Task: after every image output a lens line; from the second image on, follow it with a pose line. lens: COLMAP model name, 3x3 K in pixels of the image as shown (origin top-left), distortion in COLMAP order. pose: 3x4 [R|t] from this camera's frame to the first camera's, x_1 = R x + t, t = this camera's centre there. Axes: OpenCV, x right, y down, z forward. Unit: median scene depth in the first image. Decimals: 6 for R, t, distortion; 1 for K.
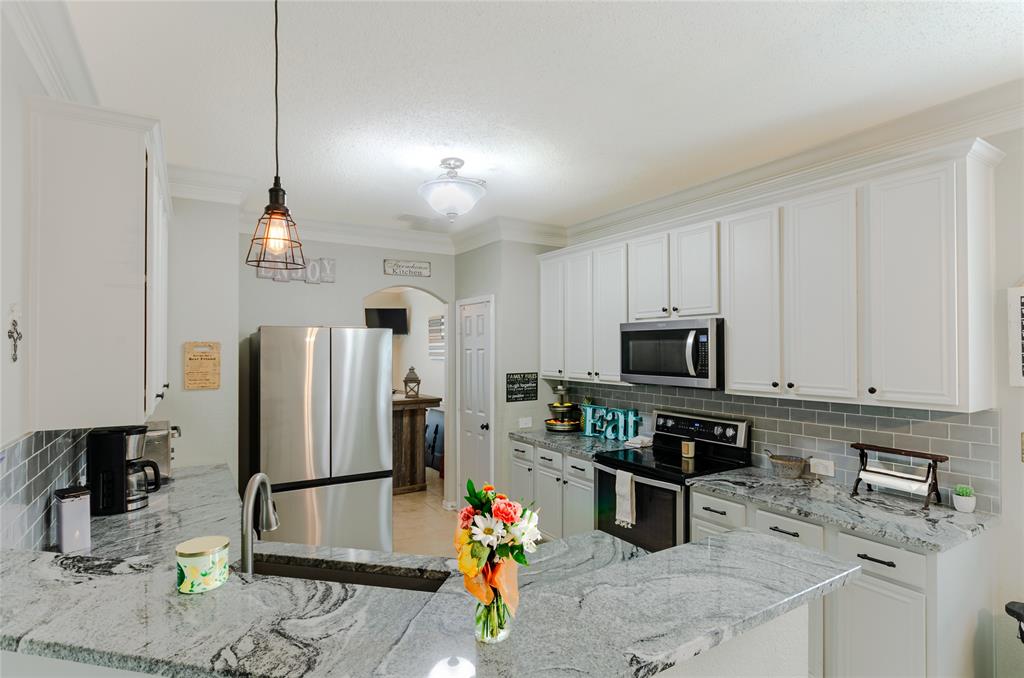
lens RADIAL K [[520.8, 0, 520.7], [0, 520.8, 345.1], [0, 0, 1]] dist [0.005771, -0.005842]
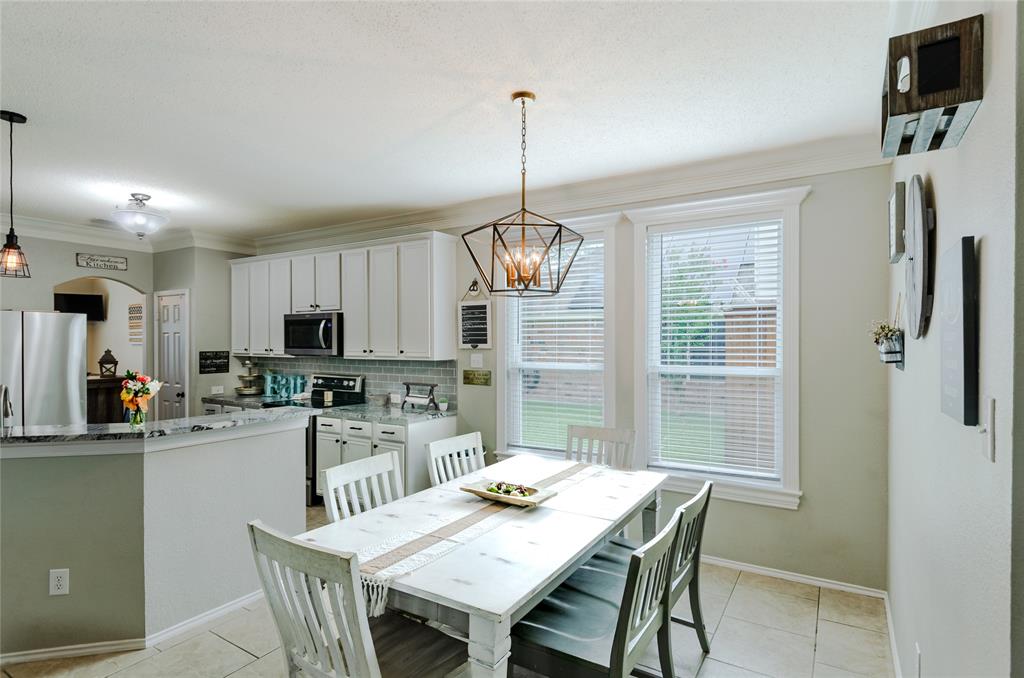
lens RADIAL K [[520.8, 0, 521.5], [0, 520.8, 346.9], [0, 0, 1]] dist [0.005771, -0.005842]
pose [[0.896967, 0.000300, 0.442098, 0.165683], [-0.006554, 0.999899, 0.012619, 0.031203], [-0.442049, -0.014216, 0.896878, -0.711304]]
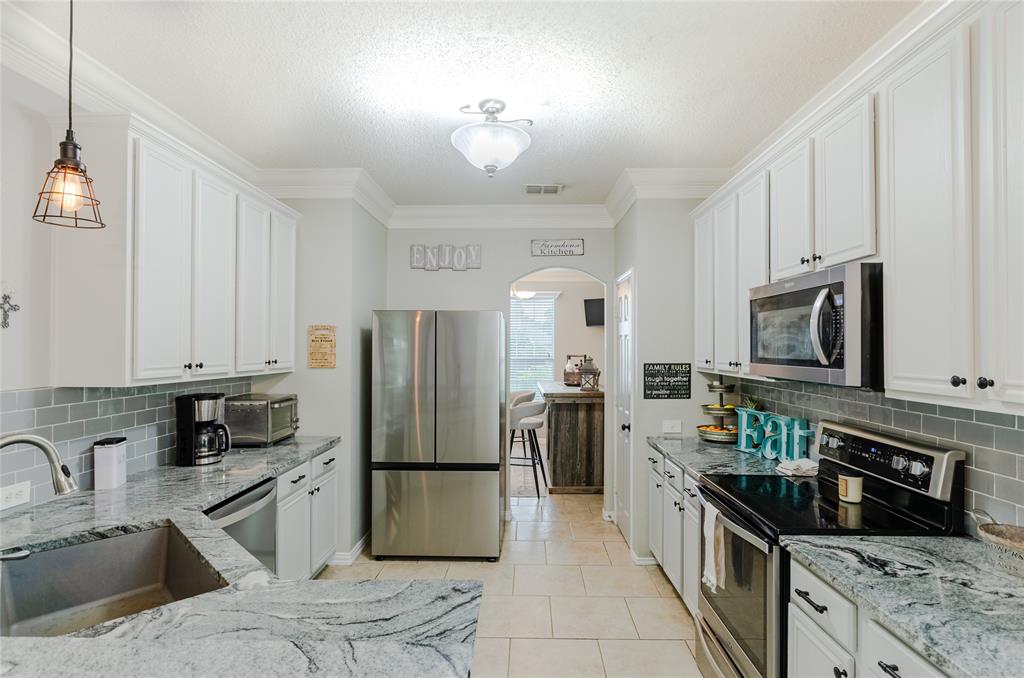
lens RADIAL K [[520.8, 0, 520.7], [0, 520.8, 345.6], [0, 0, 1]] dist [0.005771, -0.005842]
pose [[0.837128, 0.000908, -0.547007, 0.364908], [0.000261, 0.999998, 0.002060, 0.035949], [0.547007, -0.001868, 0.837126, 0.311483]]
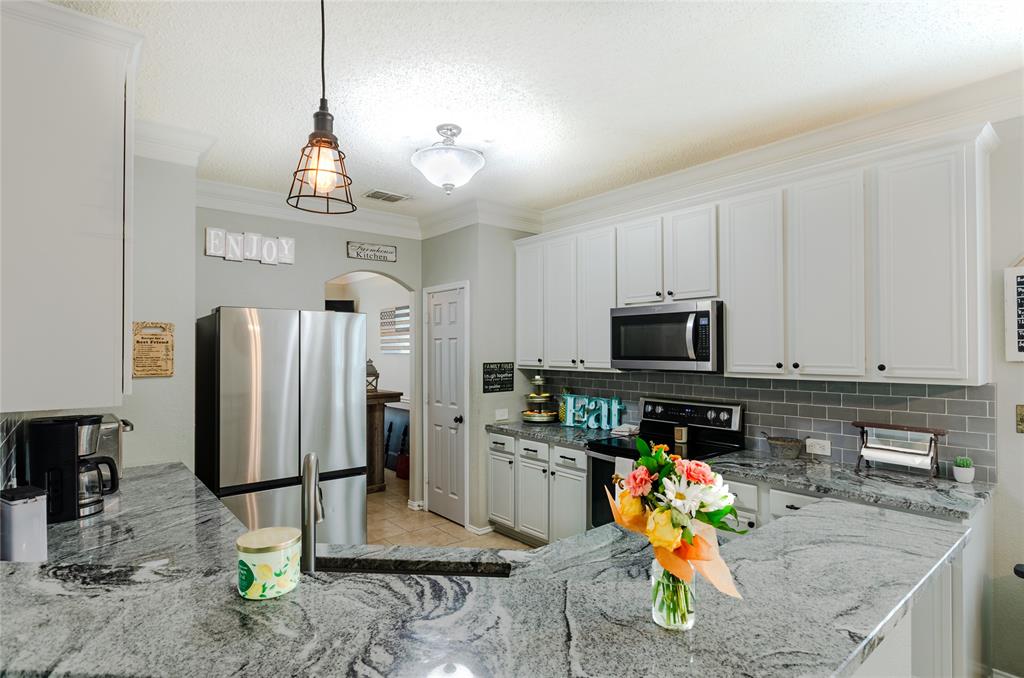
lens RADIAL K [[520.8, 0, 520.5], [0, 520.8, 345.8], [0, 0, 1]] dist [0.005771, -0.005842]
pose [[0.990667, 0.000546, 0.136301, -0.128683], [-0.000242, 0.999997, -0.002243, 0.035446], [-0.136302, 0.002189, 0.990665, 0.062245]]
